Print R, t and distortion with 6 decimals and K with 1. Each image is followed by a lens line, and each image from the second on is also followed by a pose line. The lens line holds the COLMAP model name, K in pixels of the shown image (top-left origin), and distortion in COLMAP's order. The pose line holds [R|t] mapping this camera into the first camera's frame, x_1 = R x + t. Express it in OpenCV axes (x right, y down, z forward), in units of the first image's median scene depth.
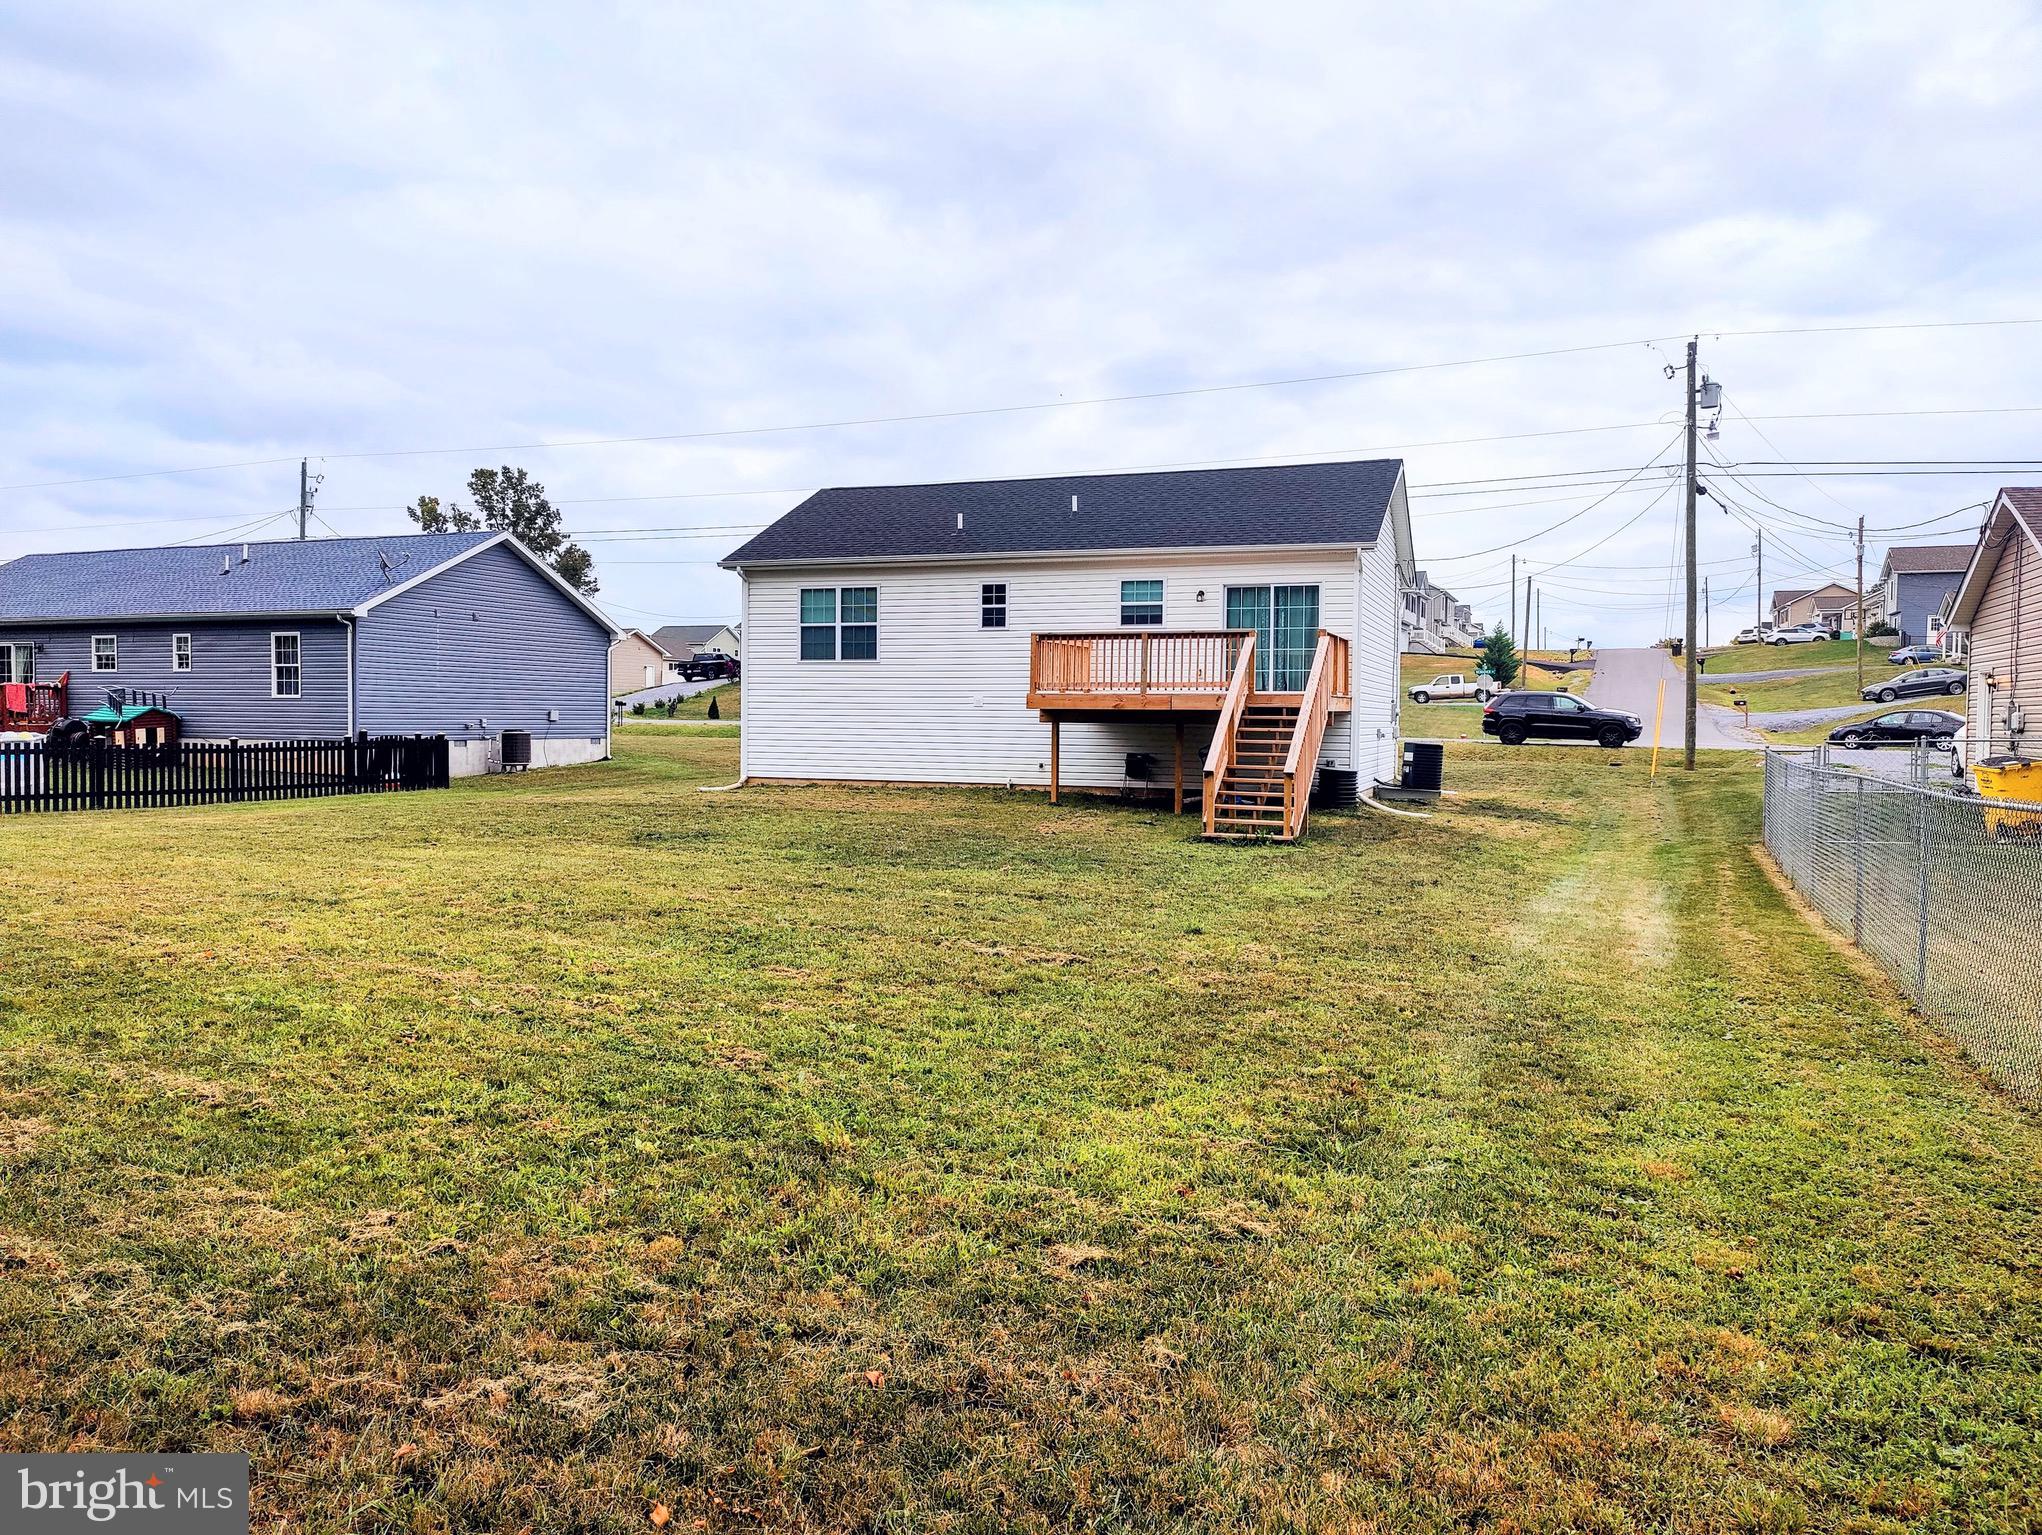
lens RADIAL K [[1402.6, 0, 1050.7], [0, 1402.6, 771.0], [0, 0, 1]] dist [0.038906, -0.000346]
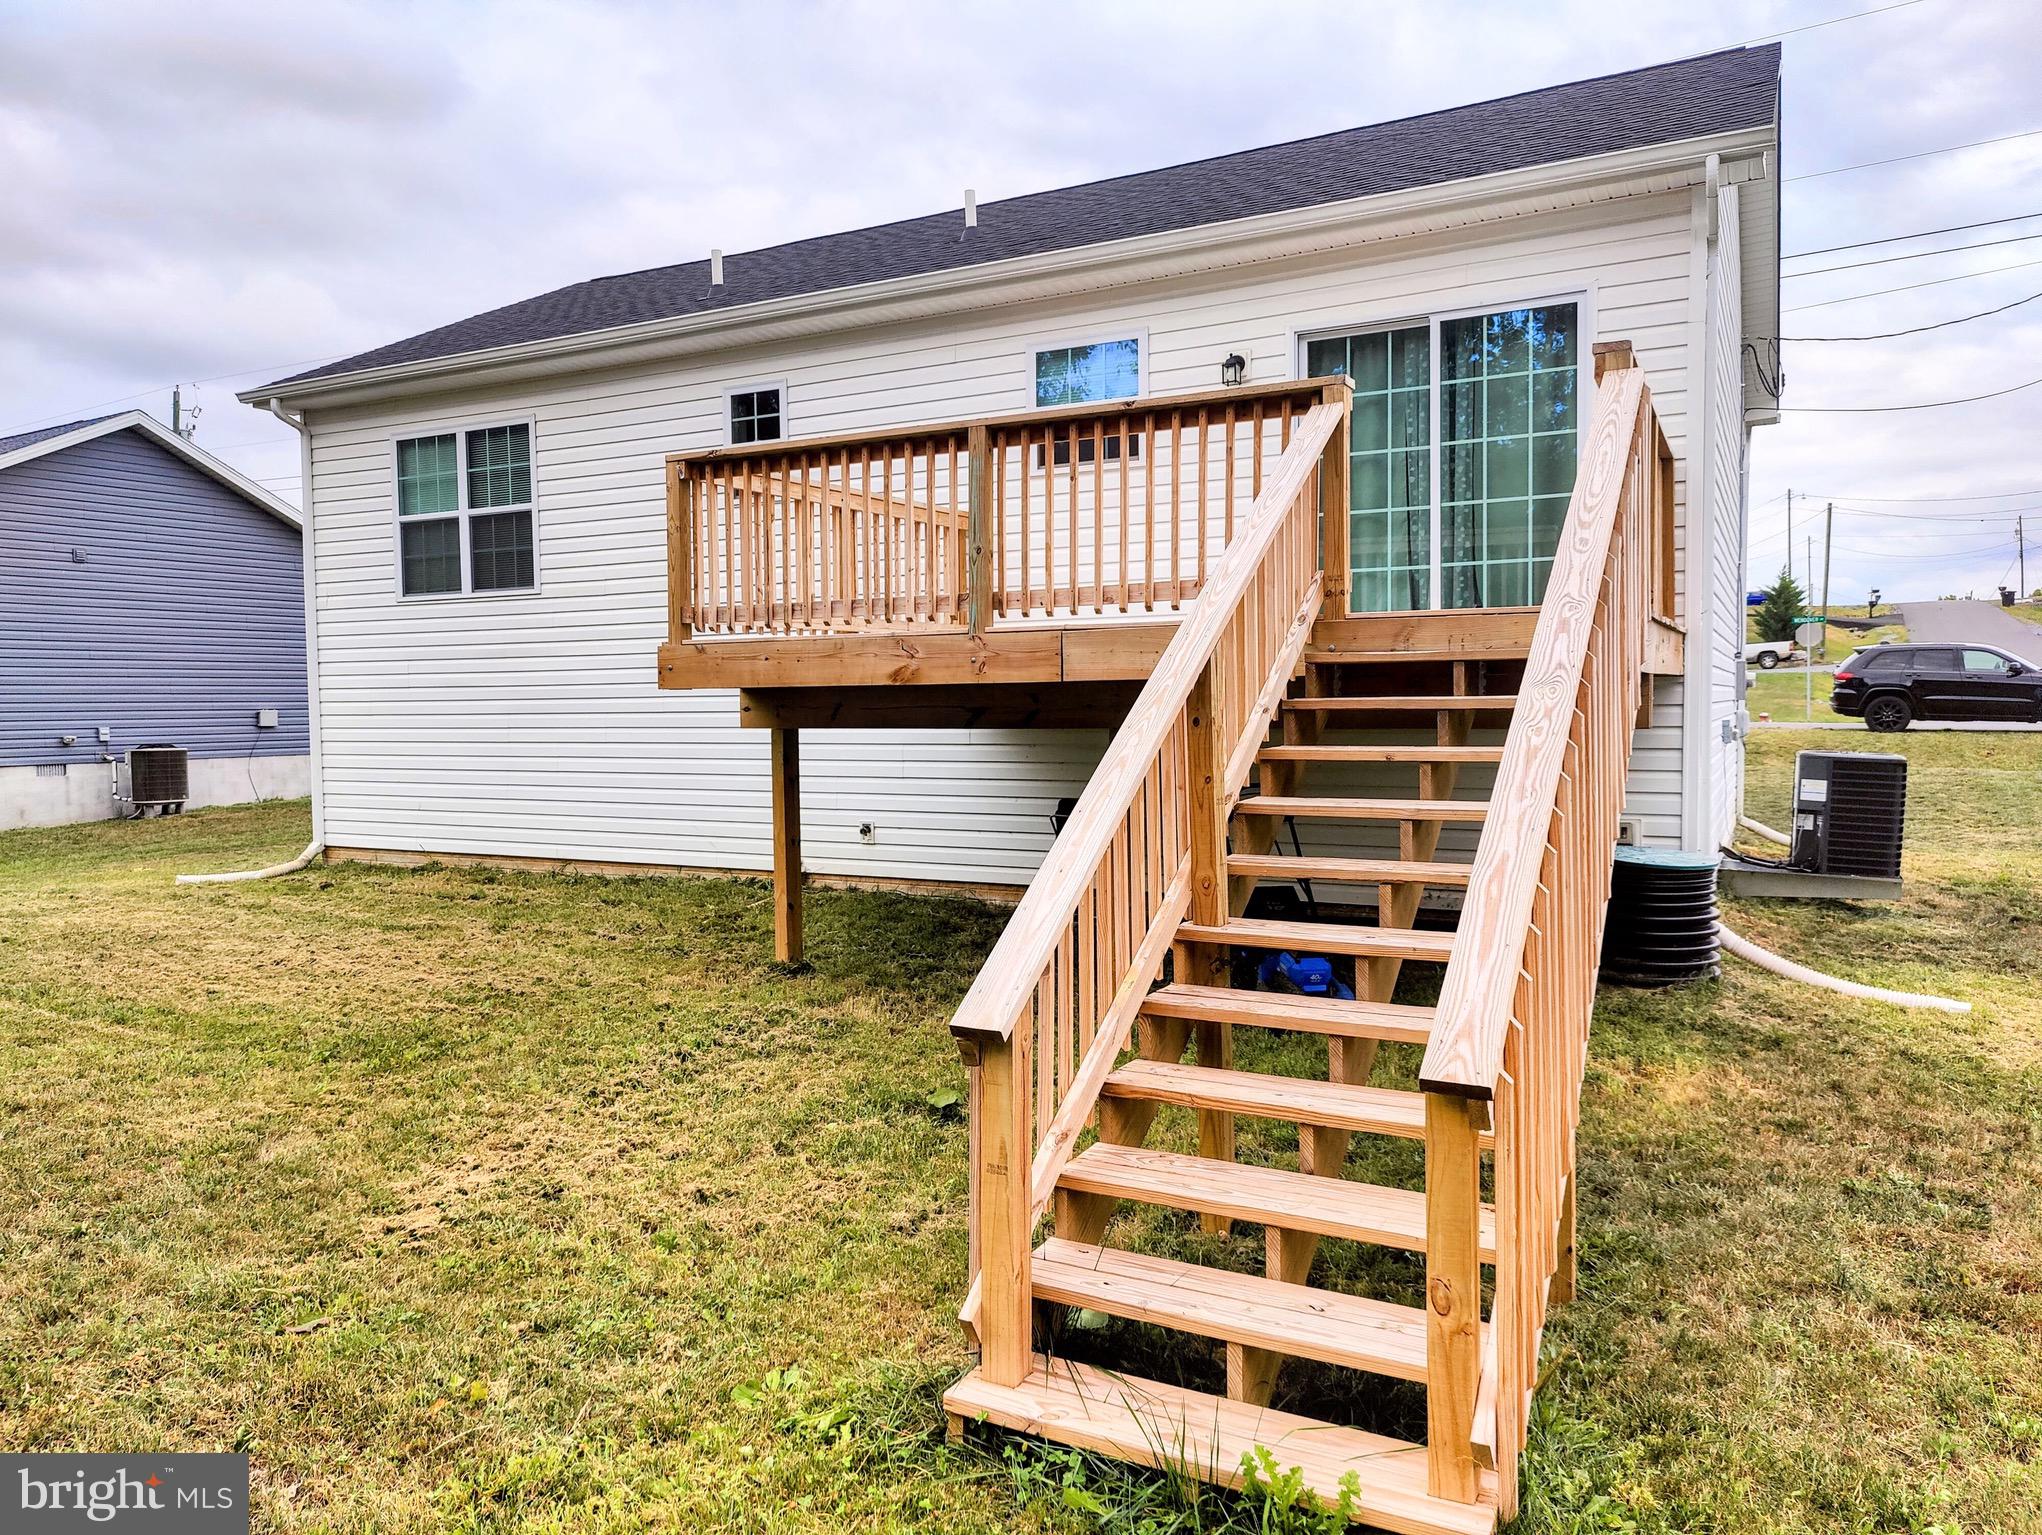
lens RADIAL K [[1402.6, 0, 1050.7], [0, 1402.6, 771.0], [0, 0, 1]] dist [0.038906, -0.000346]
pose [[0.989370, -0.014019, -0.144746, 0.105237], [0.015646, 0.999827, 0.010107, -0.023657], [0.144579, -0.012265, 0.989417, 0.597647]]
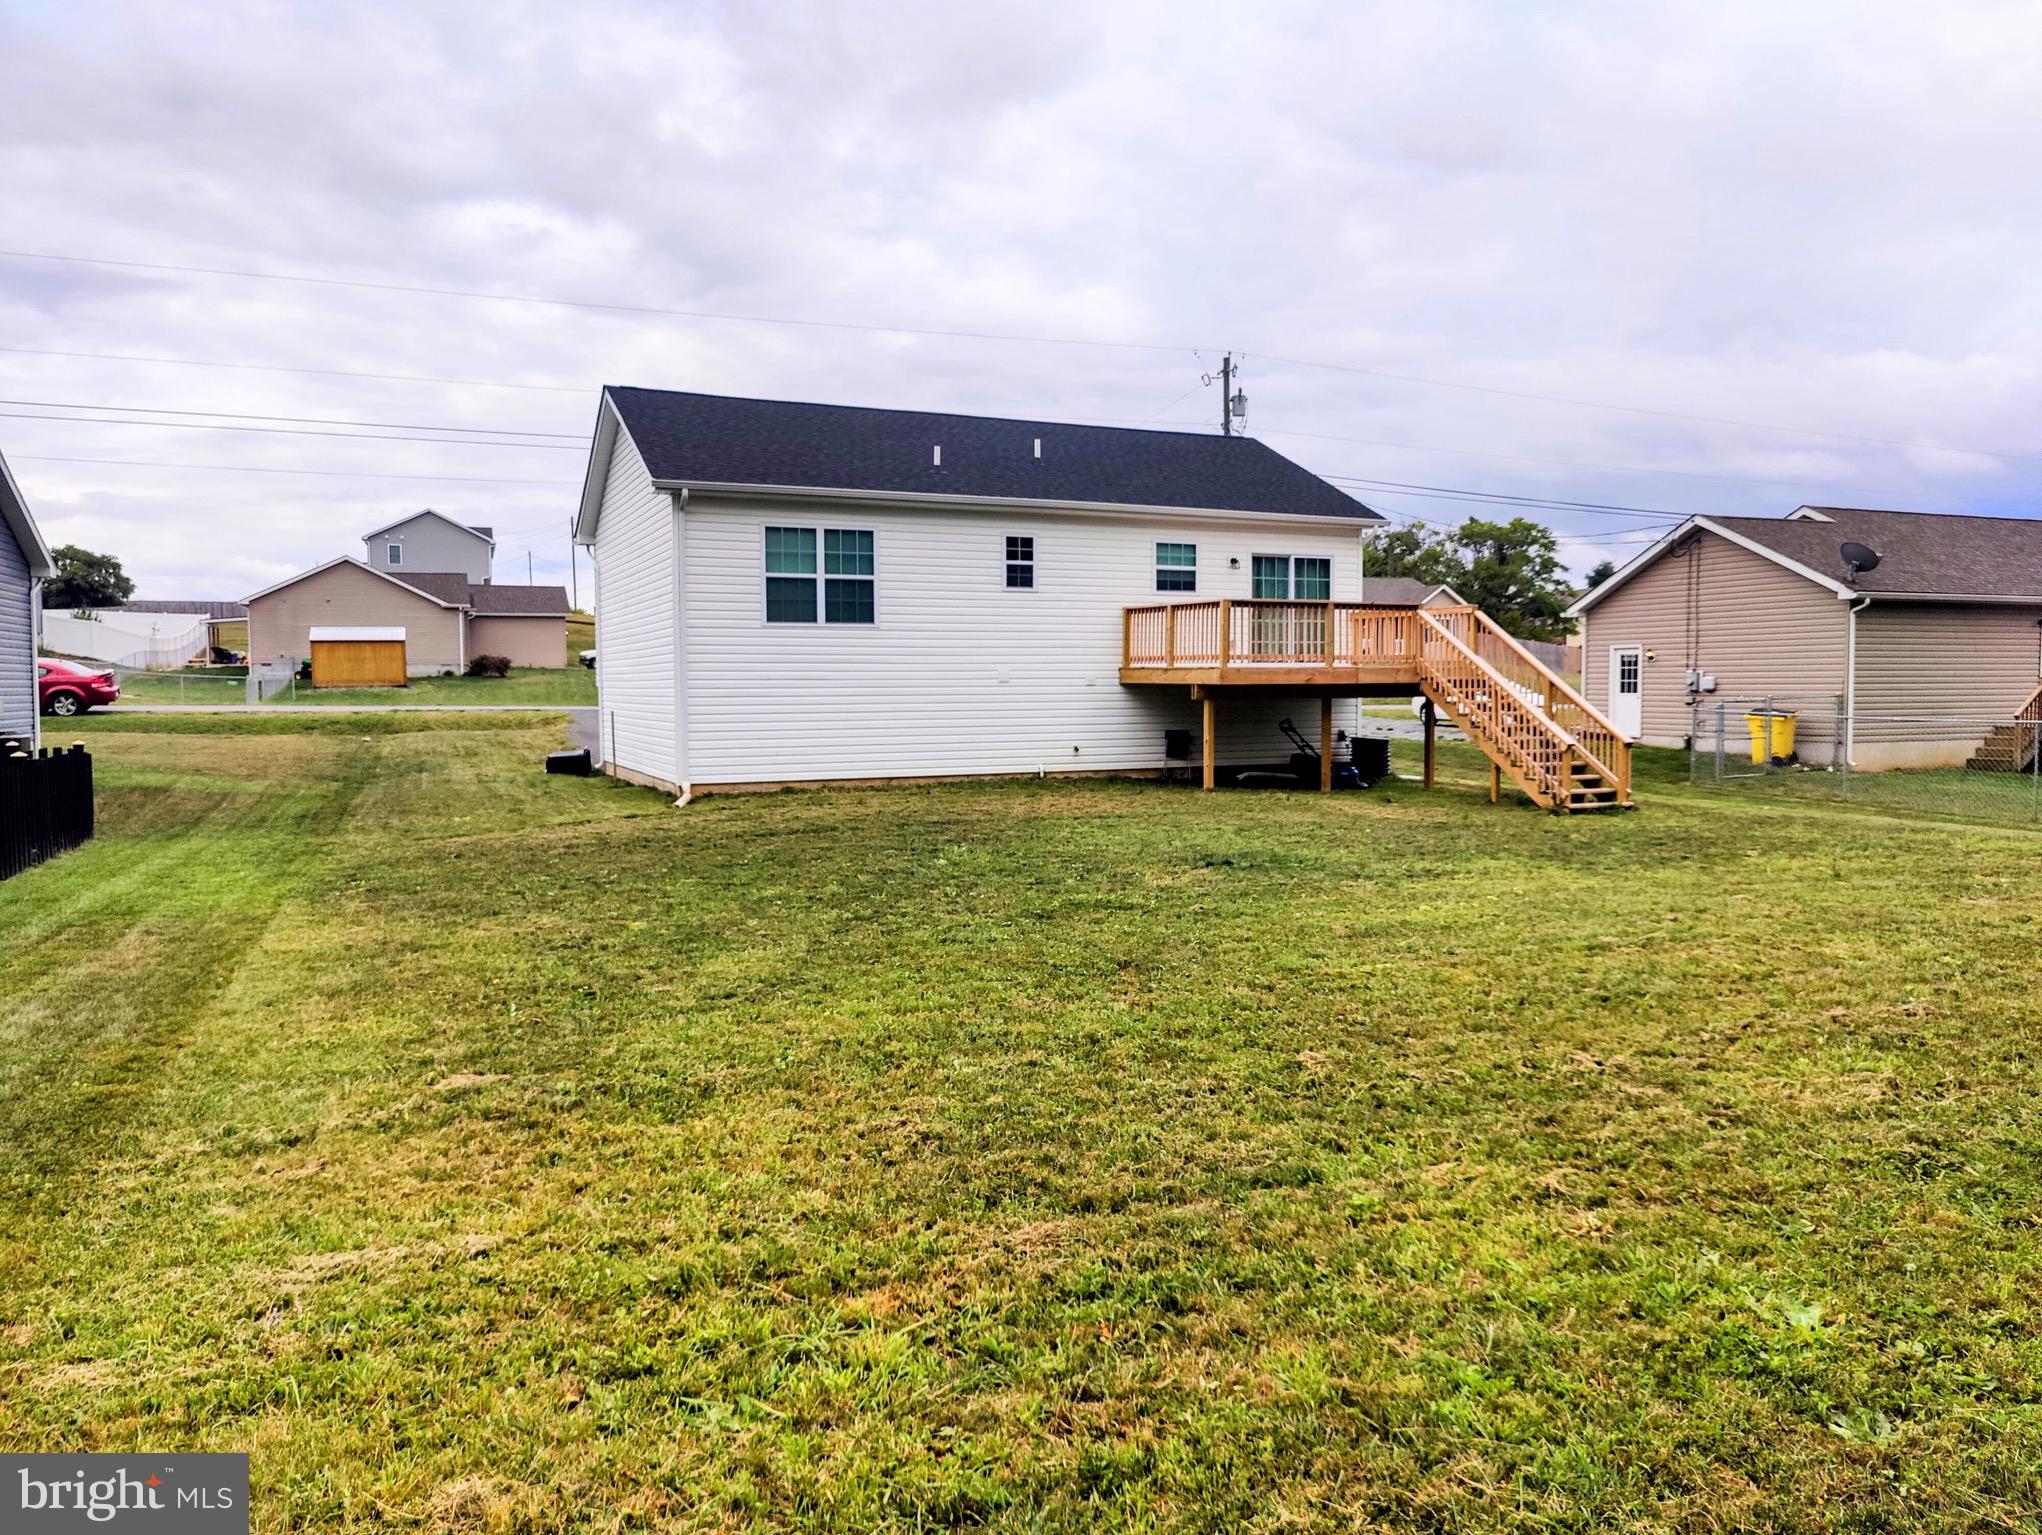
lens RADIAL K [[1401.0, 0, 1021.0], [0, 1401.0, 767.5], [0, 0, 1]] dist [0.006610, 0.004231]
pose [[0.727208, -0.054278, 0.684267, -0.623951], [0.037452, 0.998521, 0.039403, -0.027549], [-0.685394, -0.003027, 0.728166, 0.384291]]
